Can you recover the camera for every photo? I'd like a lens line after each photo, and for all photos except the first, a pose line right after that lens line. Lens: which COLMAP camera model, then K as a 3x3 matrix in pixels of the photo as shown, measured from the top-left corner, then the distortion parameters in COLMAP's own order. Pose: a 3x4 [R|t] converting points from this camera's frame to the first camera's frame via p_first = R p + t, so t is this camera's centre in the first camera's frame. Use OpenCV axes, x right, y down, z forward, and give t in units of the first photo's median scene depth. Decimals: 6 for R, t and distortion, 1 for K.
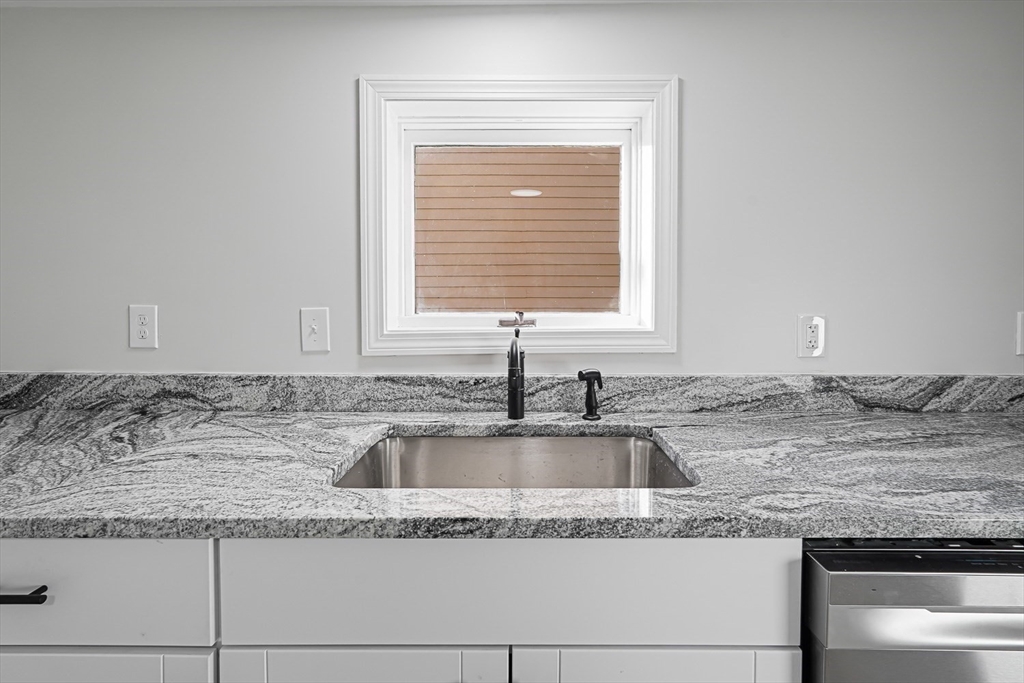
lens RADIAL K [[487.9, 0, 524.9], [0, 487.9, 297.9], [0, 0, 1]] dist [-0.000744, 0.000126]
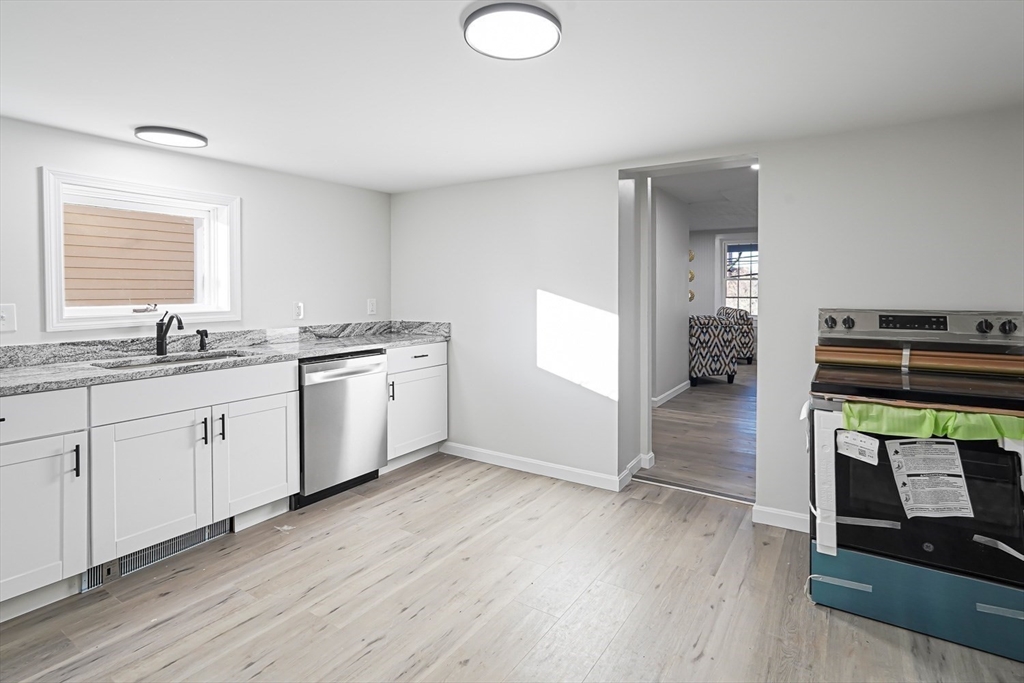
lens RADIAL K [[487.9, 0, 524.9], [0, 487.9, 297.9], [0, 0, 1]] dist [-0.000744, 0.000126]
pose [[0.560192, -0.014294, 0.828240, -0.812934], [0.018247, 0.999821, 0.004913, 0.023587], [-0.828162, 0.012360, 0.560353, -1.331449]]
